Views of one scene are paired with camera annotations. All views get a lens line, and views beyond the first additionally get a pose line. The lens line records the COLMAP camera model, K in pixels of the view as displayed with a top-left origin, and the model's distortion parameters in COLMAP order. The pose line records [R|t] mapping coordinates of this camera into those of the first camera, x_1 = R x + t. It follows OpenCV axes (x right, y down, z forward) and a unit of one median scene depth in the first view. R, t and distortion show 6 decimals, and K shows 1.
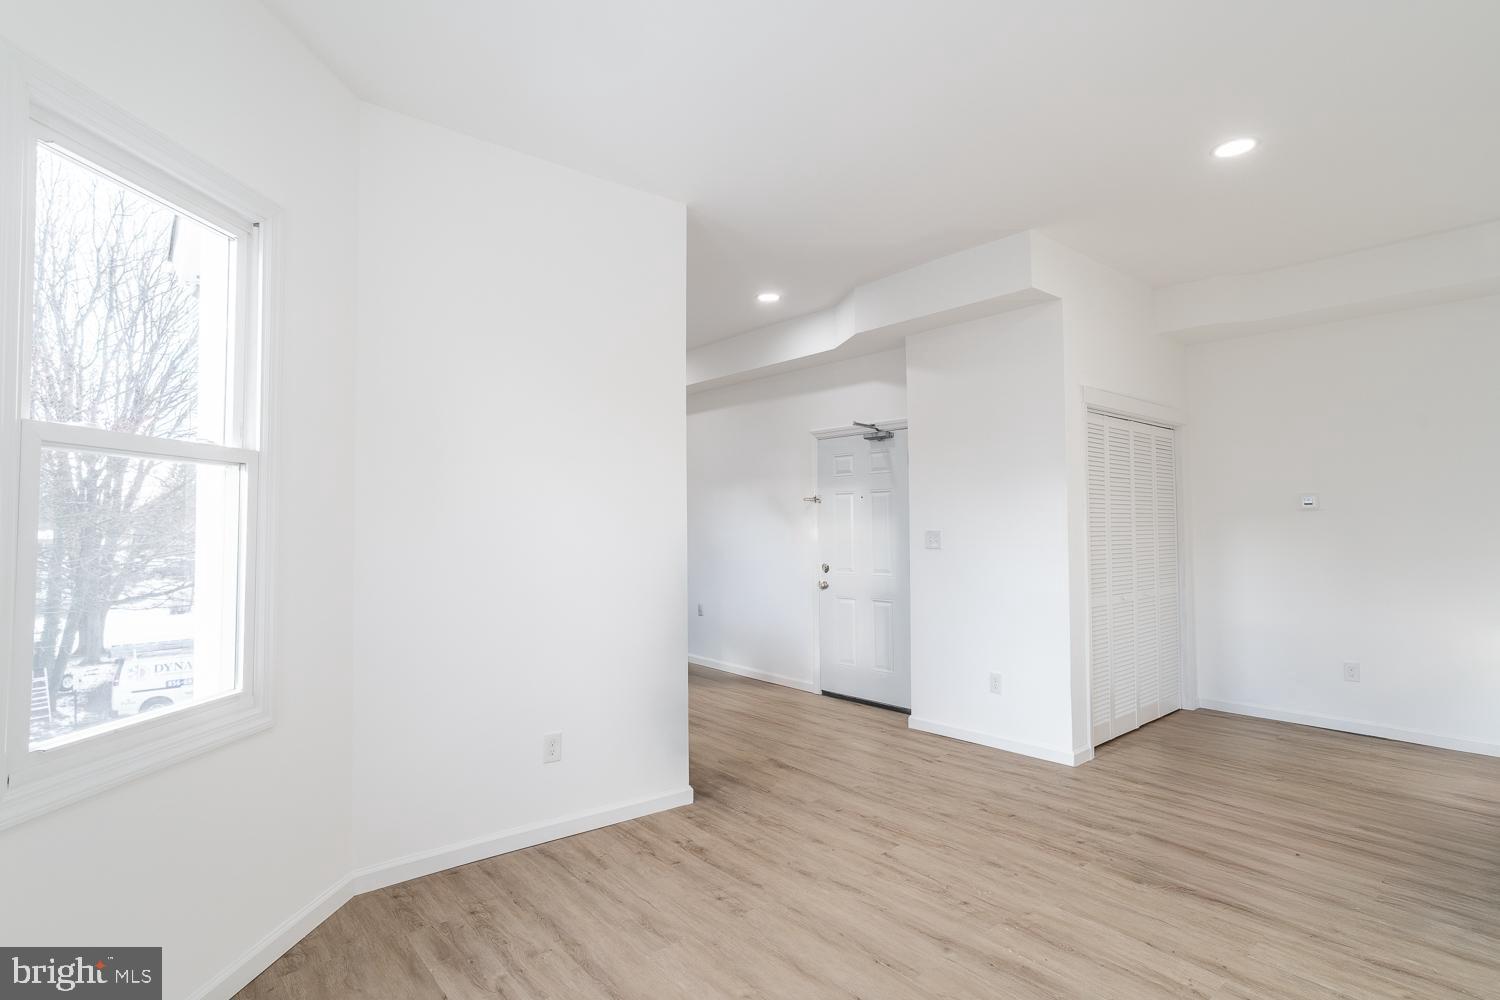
lens RADIAL K [[732.9, 0, 750.0], [0, 732.9, 500.0], [0, 0, 1]] dist [-0.028666, 0.020105]
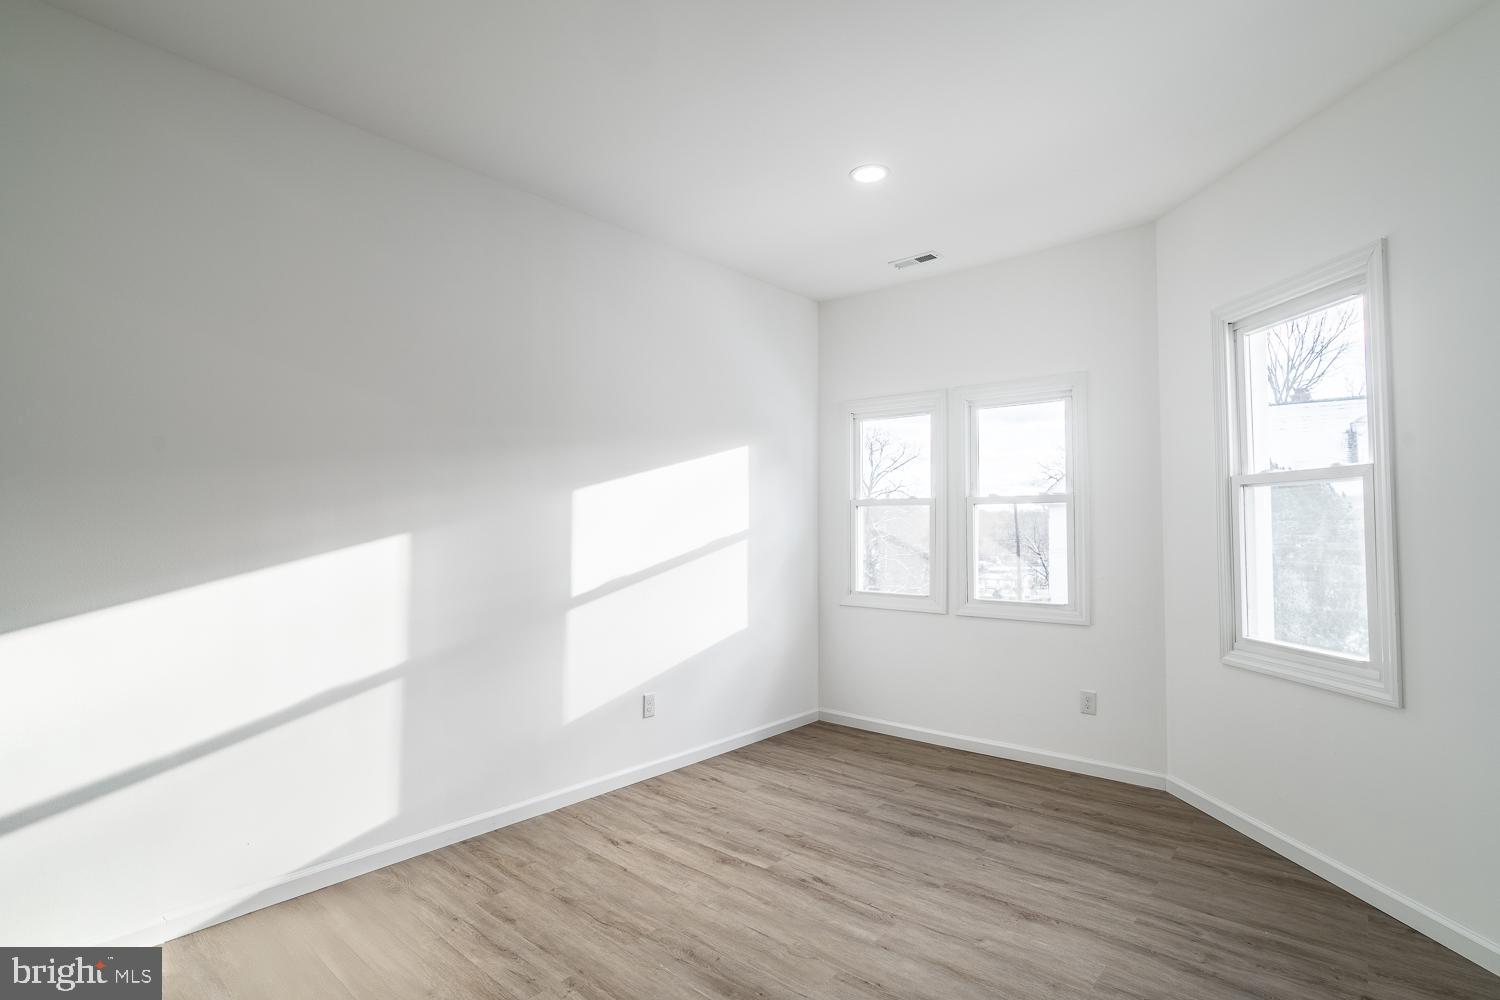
lens RADIAL K [[732.9, 0, 750.0], [0, 732.9, 500.0], [0, 0, 1]] dist [-0.028666, 0.020105]
pose [[-0.986663, -0.002101, -0.162762, 0.508670], [0.009528, 0.997457, -0.070633, 0.066229], [0.162496, -0.071242, -0.984134, 1.994862]]
